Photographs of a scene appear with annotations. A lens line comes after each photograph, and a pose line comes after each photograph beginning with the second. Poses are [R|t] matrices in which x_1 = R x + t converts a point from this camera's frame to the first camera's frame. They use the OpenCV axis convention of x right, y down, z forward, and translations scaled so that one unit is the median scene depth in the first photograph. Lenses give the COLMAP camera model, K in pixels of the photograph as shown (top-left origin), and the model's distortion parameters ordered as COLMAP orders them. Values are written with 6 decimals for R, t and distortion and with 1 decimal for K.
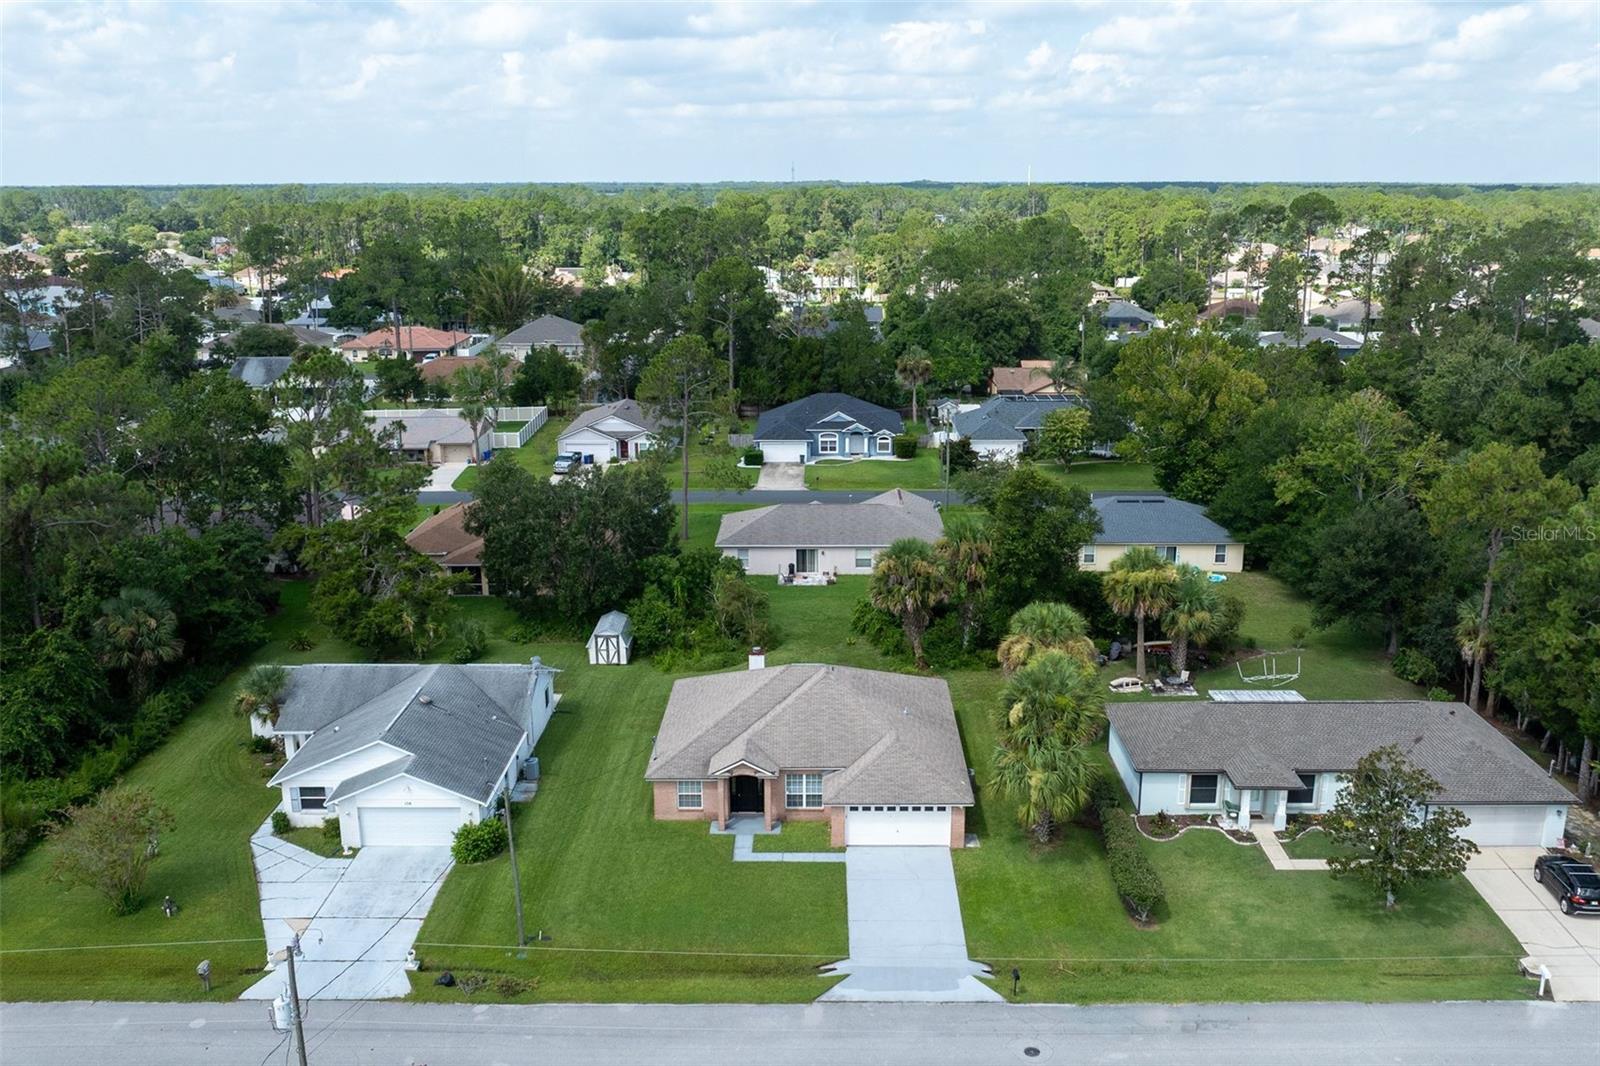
lens RADIAL K [[1377.4, 0, 839.5], [0, 1377.4, 566.6], [0, 0, 1]] dist [0.002194, -0.016767]
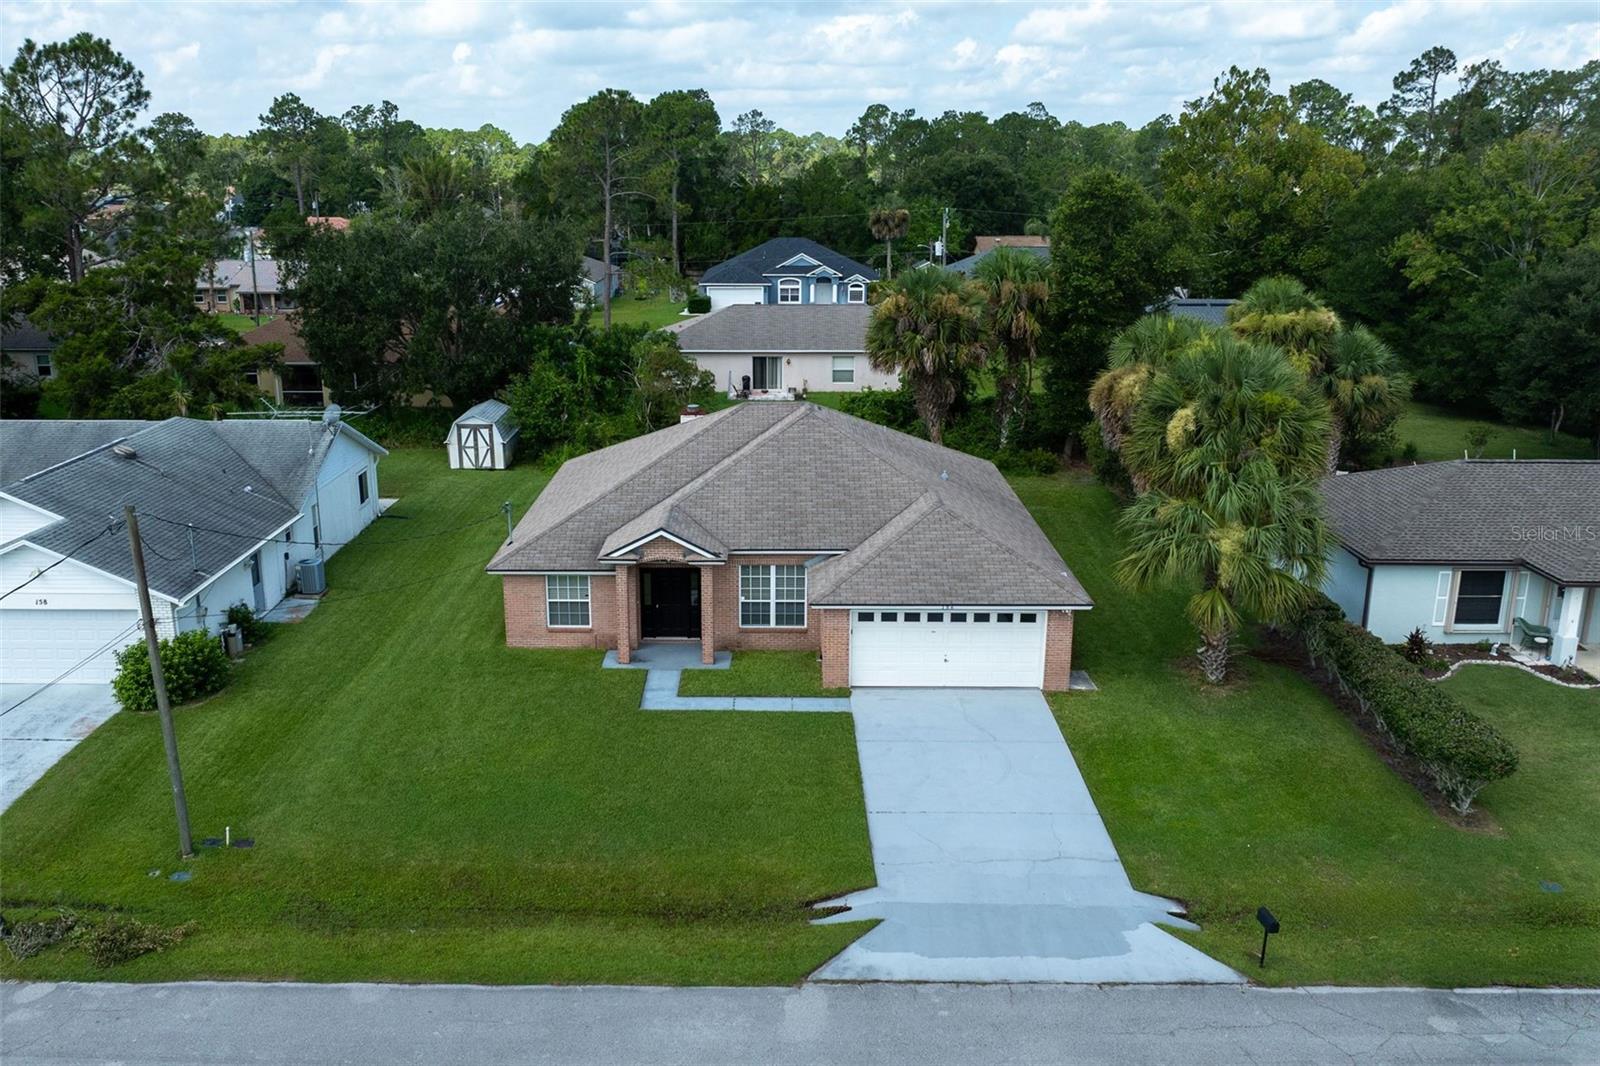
lens RADIAL K [[1336.7, 0, 782.7], [0, 1336.7, 531.8], [0, 0, 1]] dist [-0.008792, -0.017374]
pose [[0.999985, 0.003328, -0.004303, -0.019521], [-0.003348, 0.999984, -0.004527, 0.140881], [0.004287, 0.004541, 0.999980, 0.462769]]
